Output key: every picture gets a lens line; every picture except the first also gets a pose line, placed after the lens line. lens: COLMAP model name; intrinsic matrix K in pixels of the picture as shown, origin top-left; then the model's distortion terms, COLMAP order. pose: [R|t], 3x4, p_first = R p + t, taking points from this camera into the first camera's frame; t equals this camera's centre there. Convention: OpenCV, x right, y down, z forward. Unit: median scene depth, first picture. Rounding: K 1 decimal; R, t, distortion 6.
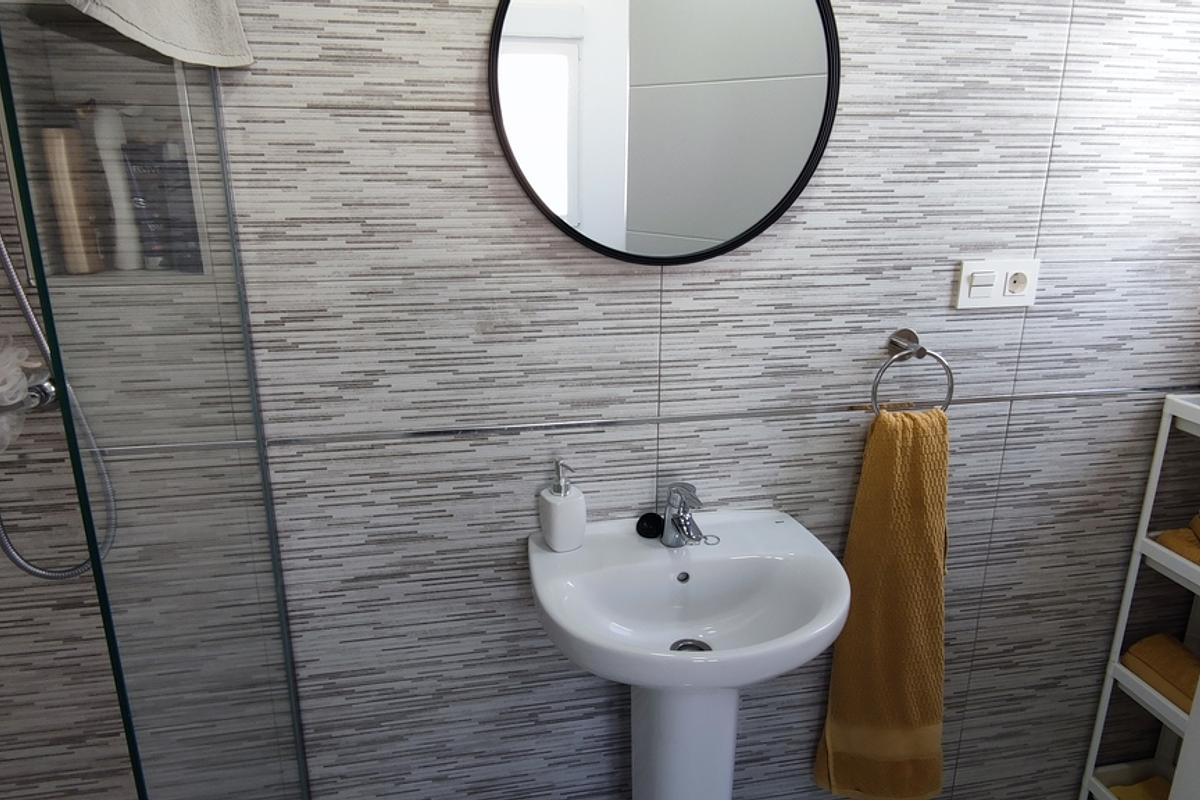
lens RADIAL K [[811.1, 0, 603.3], [0, 811.1, 397.5], [0, 0, 1]] dist [0.004005, -0.001207]
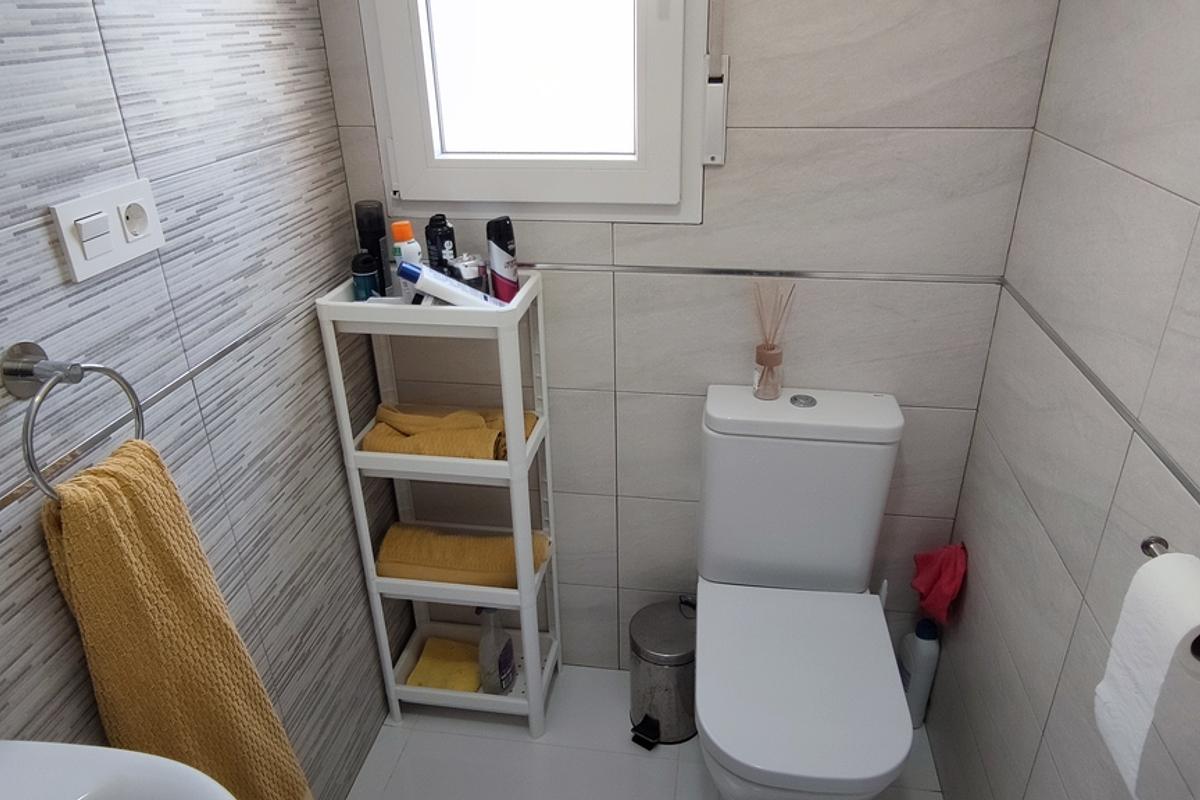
lens RADIAL K [[811.1, 0, 597.9], [0, 811.1, 401.9], [0, 0, 1]] dist [0.004005, -0.001207]
pose [[0.339415, -0.424950, 0.839175, 0.012308], [0.288086, 0.896226, 0.337320, -0.121222], [-0.895435, 0.127263, 0.426614, 0.387991]]
